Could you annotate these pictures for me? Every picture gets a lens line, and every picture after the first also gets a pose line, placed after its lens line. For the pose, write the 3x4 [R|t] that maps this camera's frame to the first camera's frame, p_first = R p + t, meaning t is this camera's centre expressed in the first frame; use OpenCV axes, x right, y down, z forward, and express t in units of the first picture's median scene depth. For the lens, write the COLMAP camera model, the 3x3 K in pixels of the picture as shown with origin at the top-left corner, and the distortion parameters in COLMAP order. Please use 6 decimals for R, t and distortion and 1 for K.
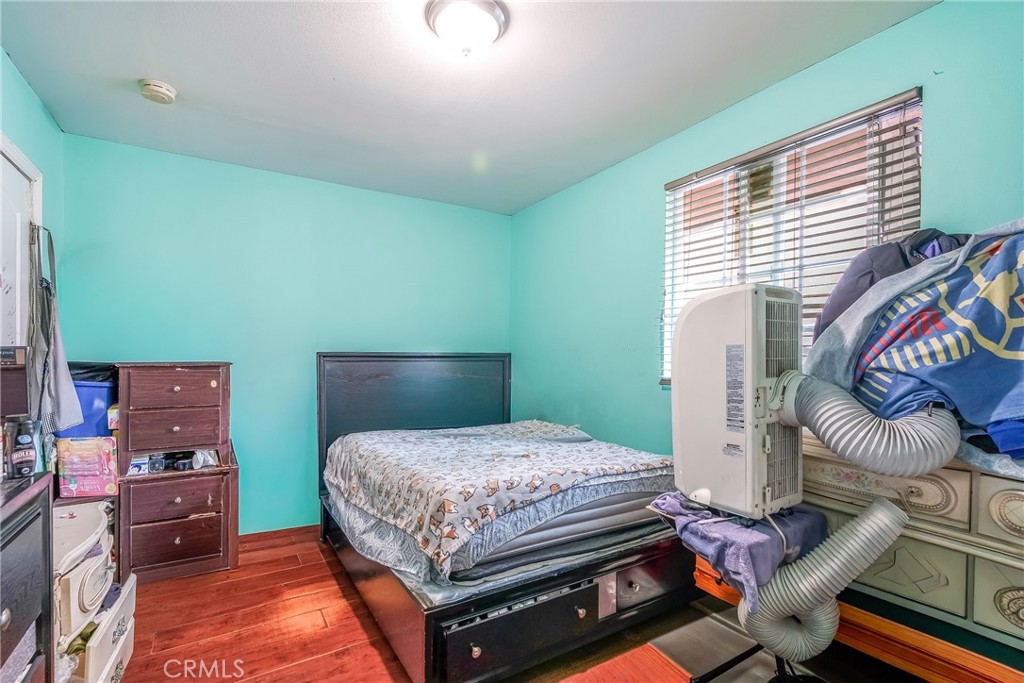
lens RADIAL K [[466.0, 0, 509.0], [0, 466.0, 338.2], [0, 0, 1]] dist [-0.002960, 0.001805]
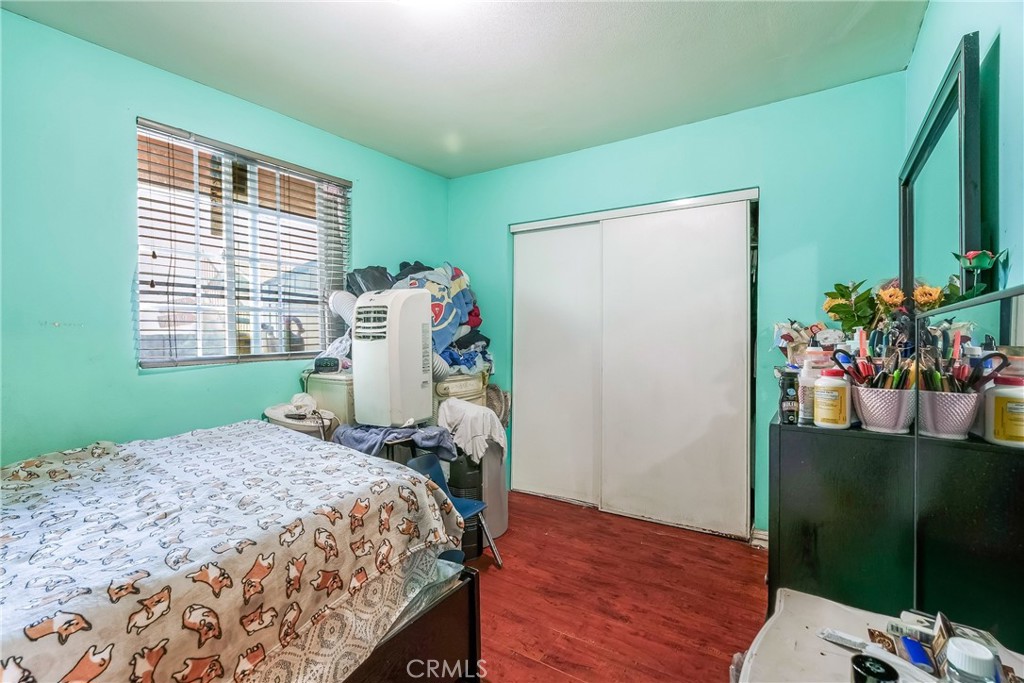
lens RADIAL K [[466.0, 0, 509.0], [0, 466.0, 338.2], [0, 0, 1]] dist [-0.002960, 0.001805]
pose [[-0.399772, 0.026044, 0.916245, -0.689351], [0.001664, 0.999615, -0.027687, 0.073121], [-0.916613, -0.009544, -0.399661, 0.828912]]
